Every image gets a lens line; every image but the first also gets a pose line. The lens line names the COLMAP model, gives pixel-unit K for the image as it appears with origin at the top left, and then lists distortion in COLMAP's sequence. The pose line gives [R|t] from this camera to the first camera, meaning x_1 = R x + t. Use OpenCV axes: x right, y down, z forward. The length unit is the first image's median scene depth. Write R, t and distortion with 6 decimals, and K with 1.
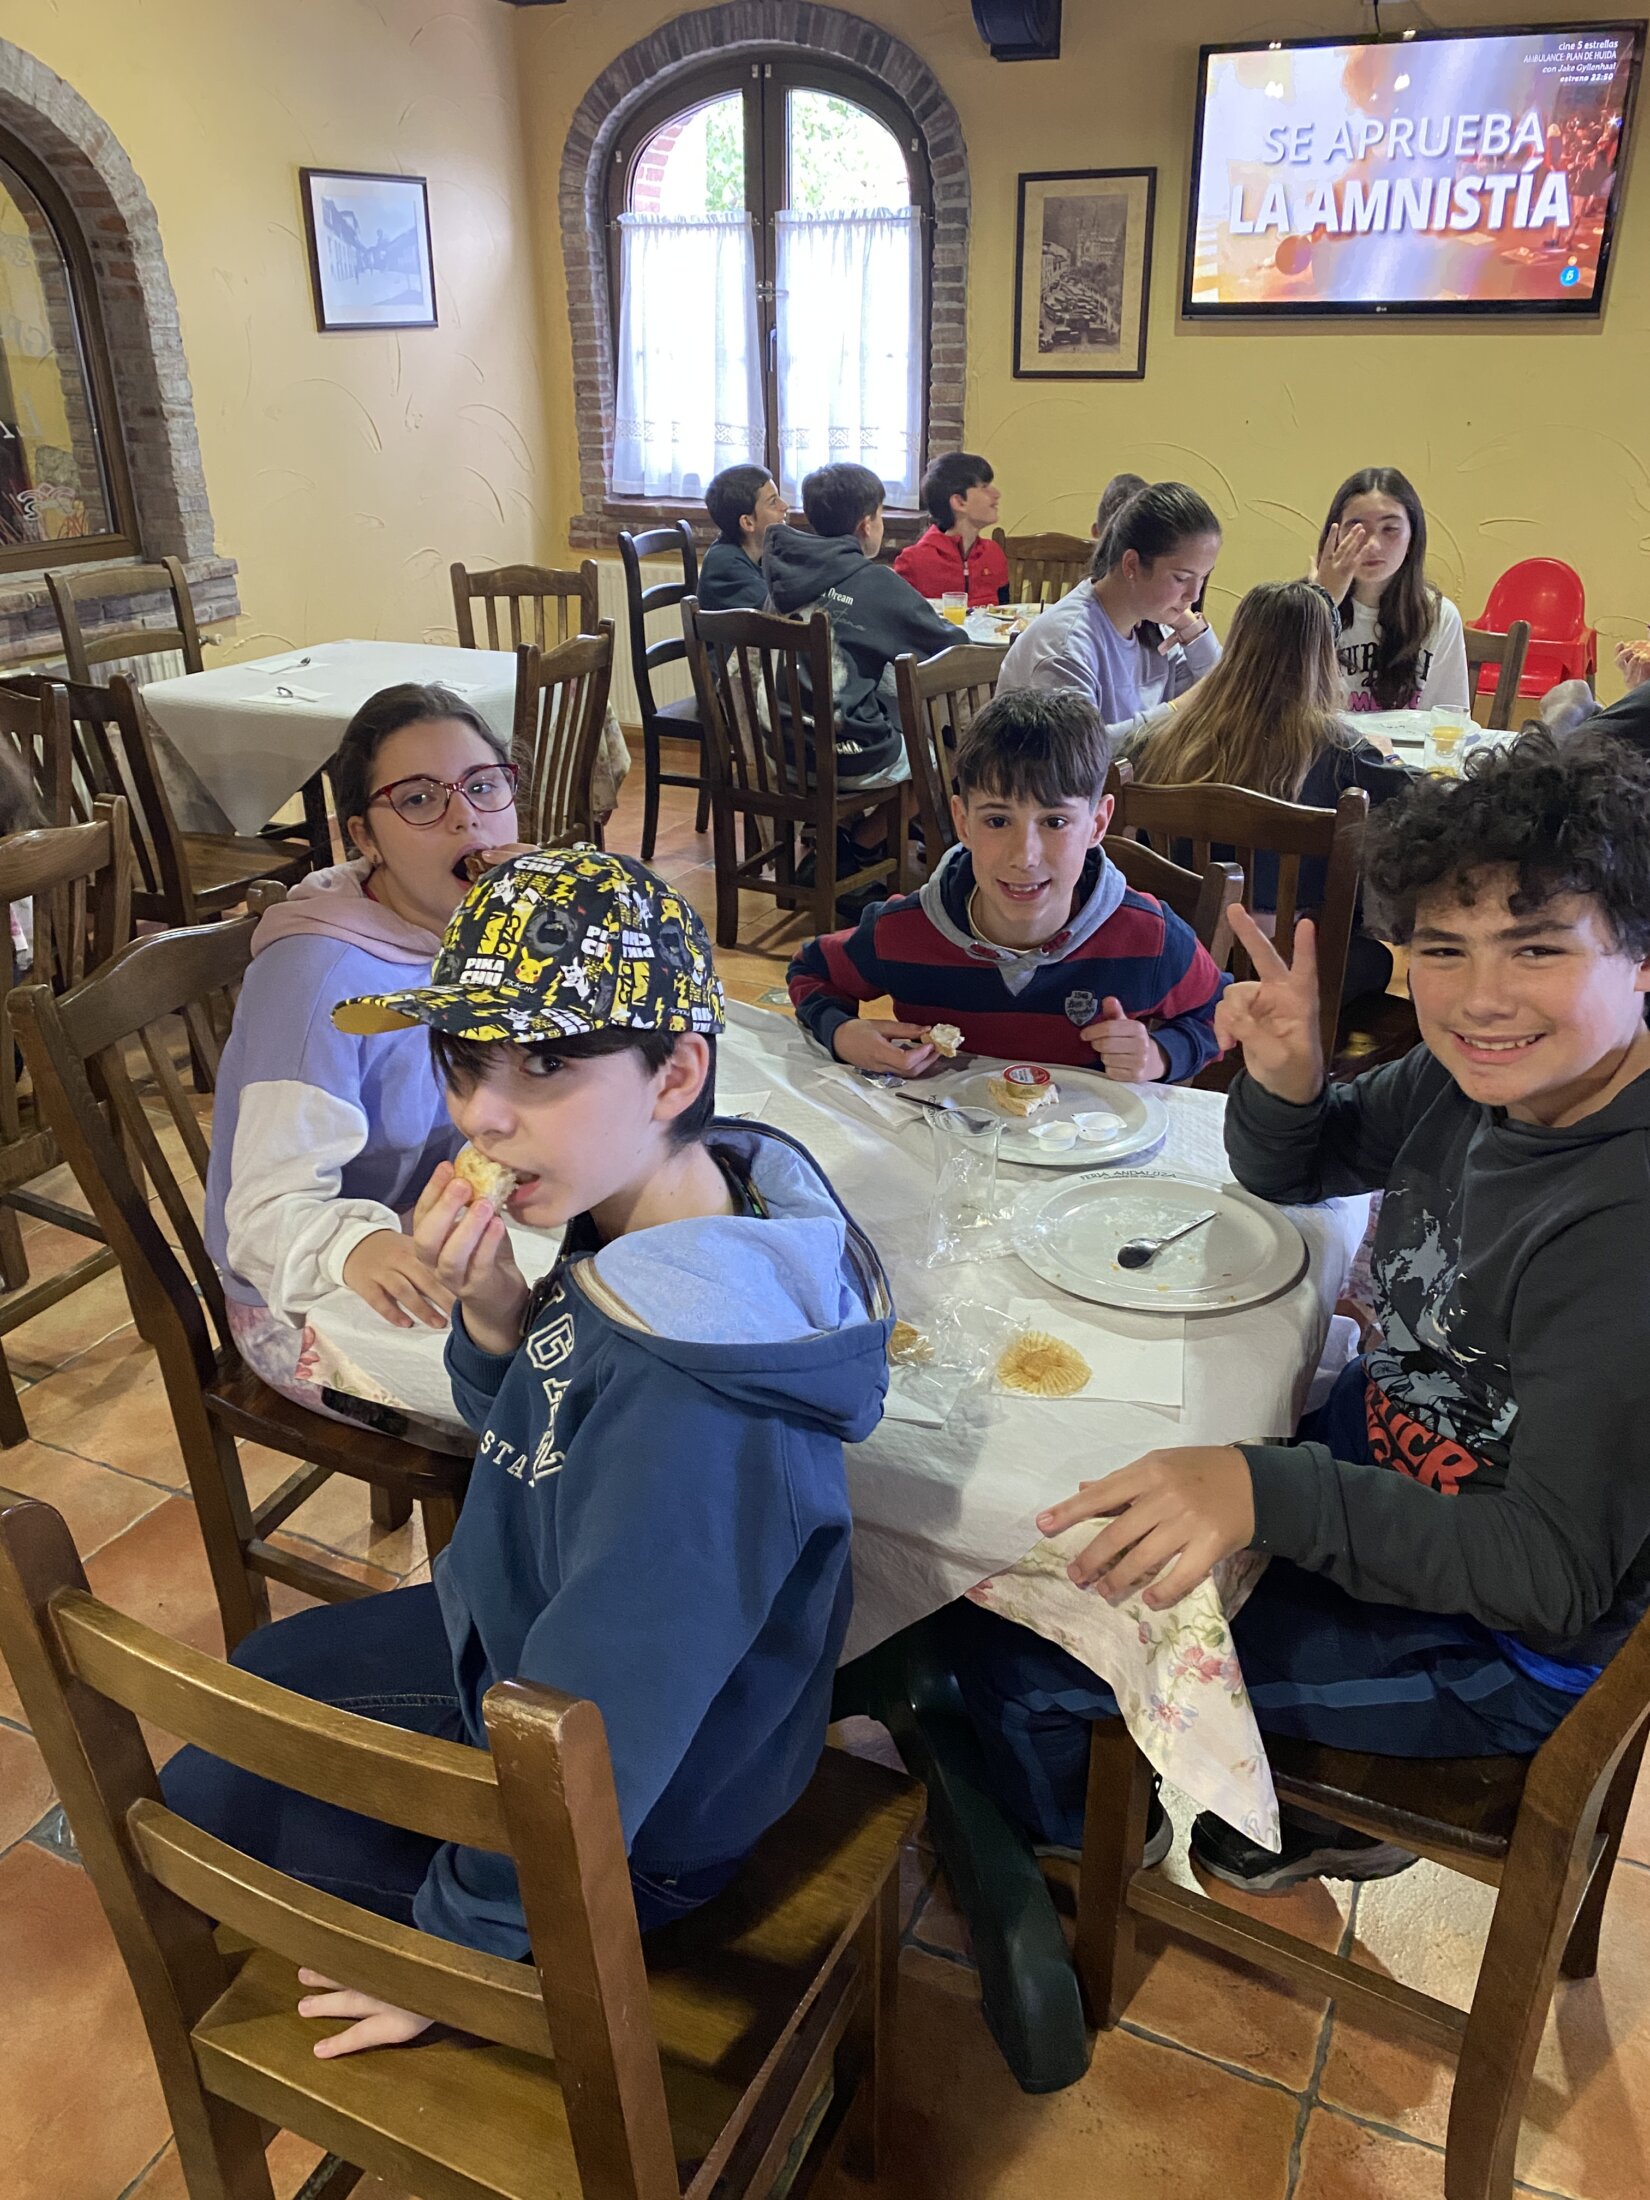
lens RADIAL K [[1739.3, 0, 825.0], [0, 1739.3, 1100.0], [0, 0, 1]] dist [0.000880, 0.003856]
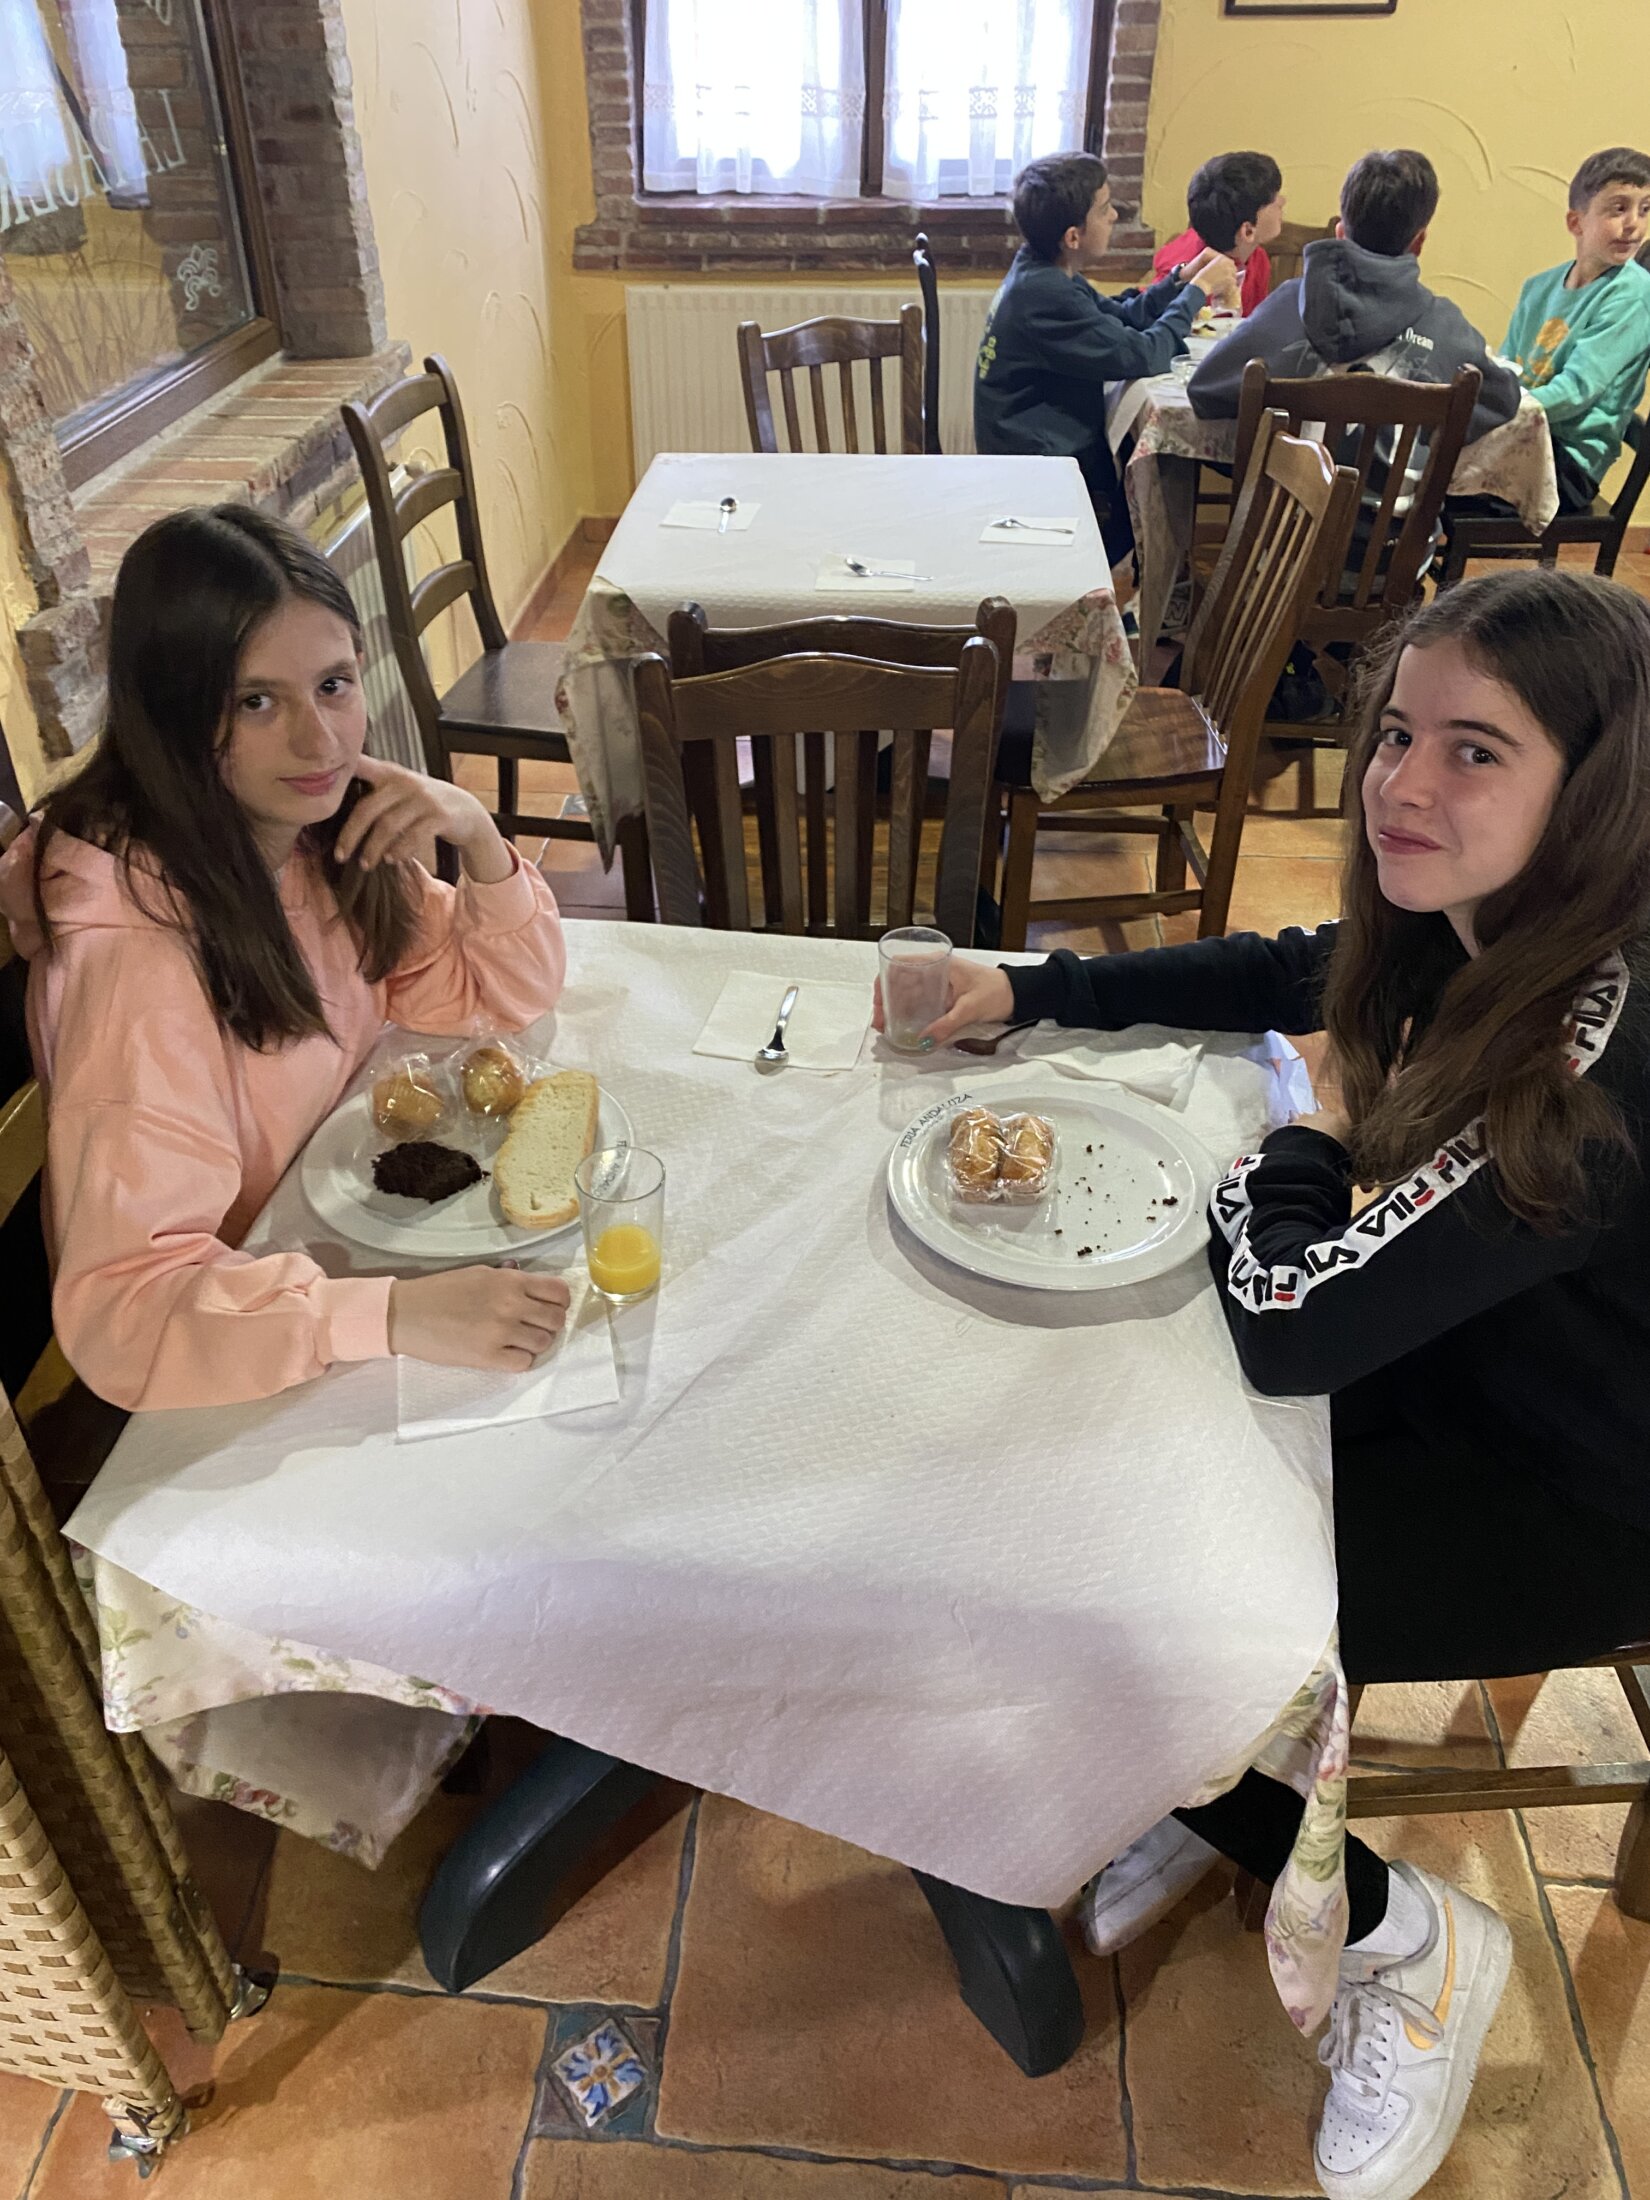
lens RADIAL K [[1719.8, 0, 805.5], [0, 1719.8, 1103.3], [0, 0, 1]] dist [0.025249, -0.027083]
pose [[0.913838, -0.232877, 0.332669, -0.458420], [0.167916, 0.962607, 0.212586, -0.132405], [-0.369736, -0.138409, 0.918770, 0.264469]]
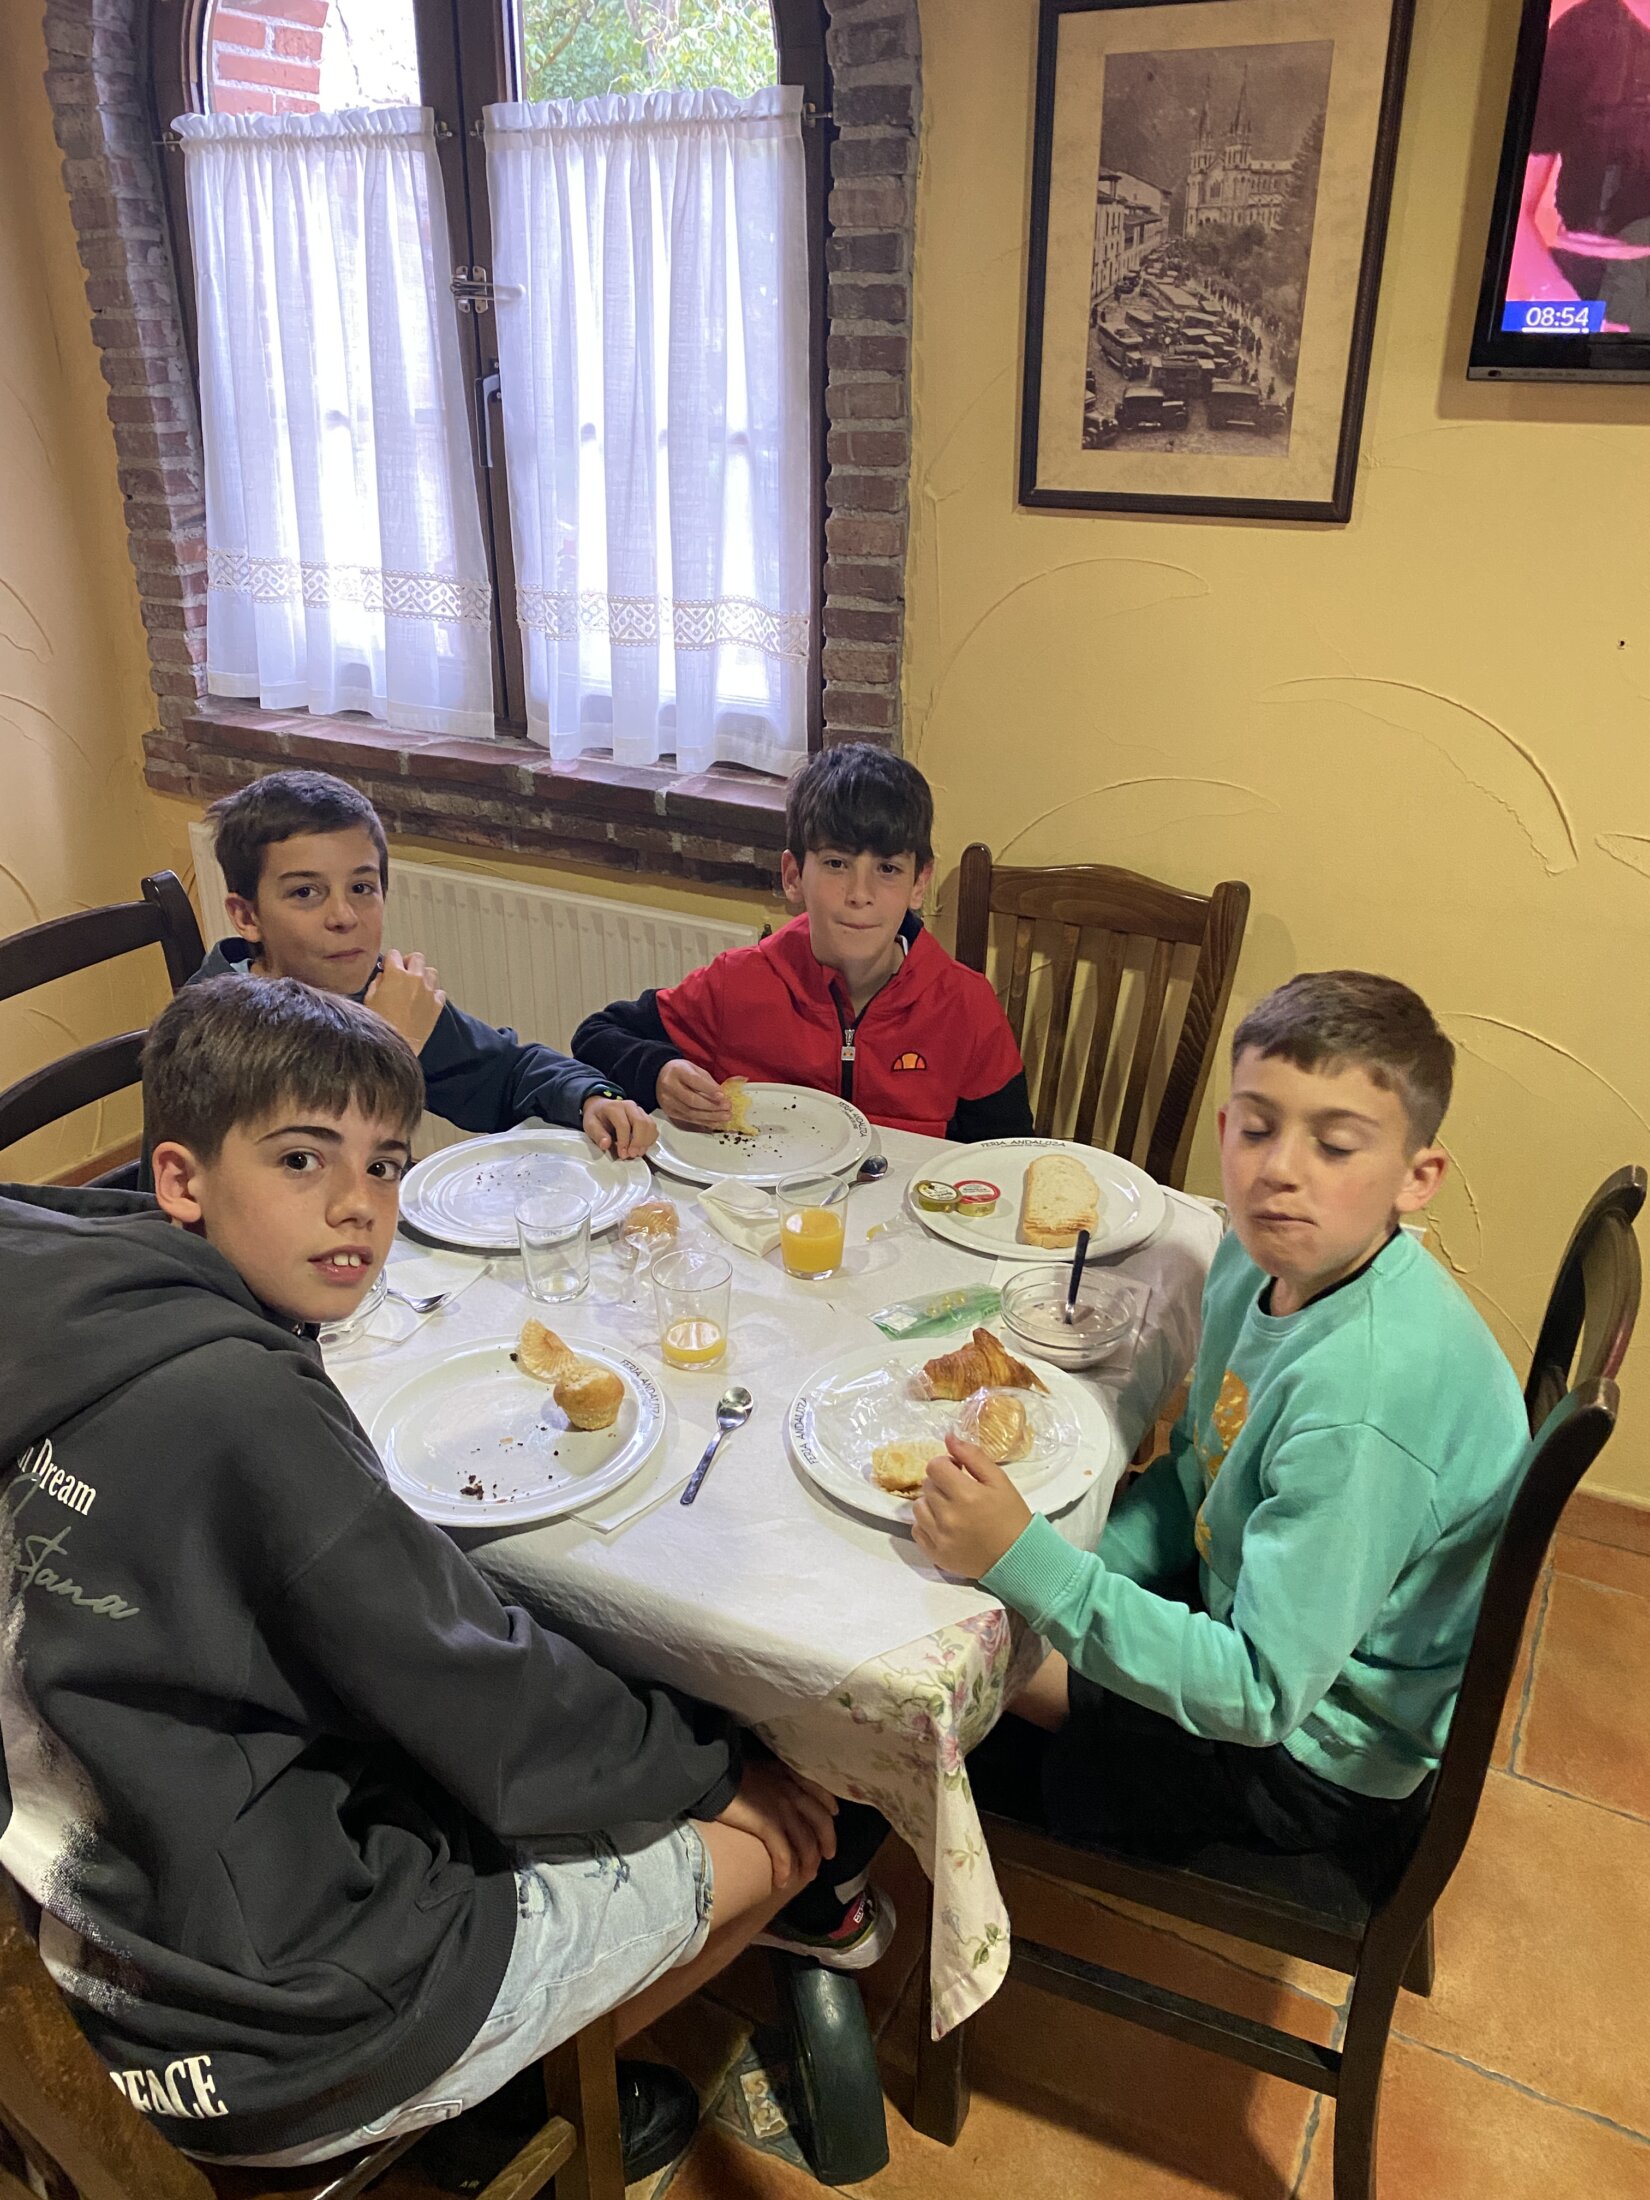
lens RADIAL K [[1719.8, 0, 805.5], [0, 1719.8, 1103.3], [0, 0, 1]] dist [0.025249, -0.027083]
pose [[0.999614, 0.016739, -0.022172, 0.068960], [-0.016386, 0.999738, 0.015990, -0.279455], [0.022434, -0.015621, 0.999626, 0.587215]]
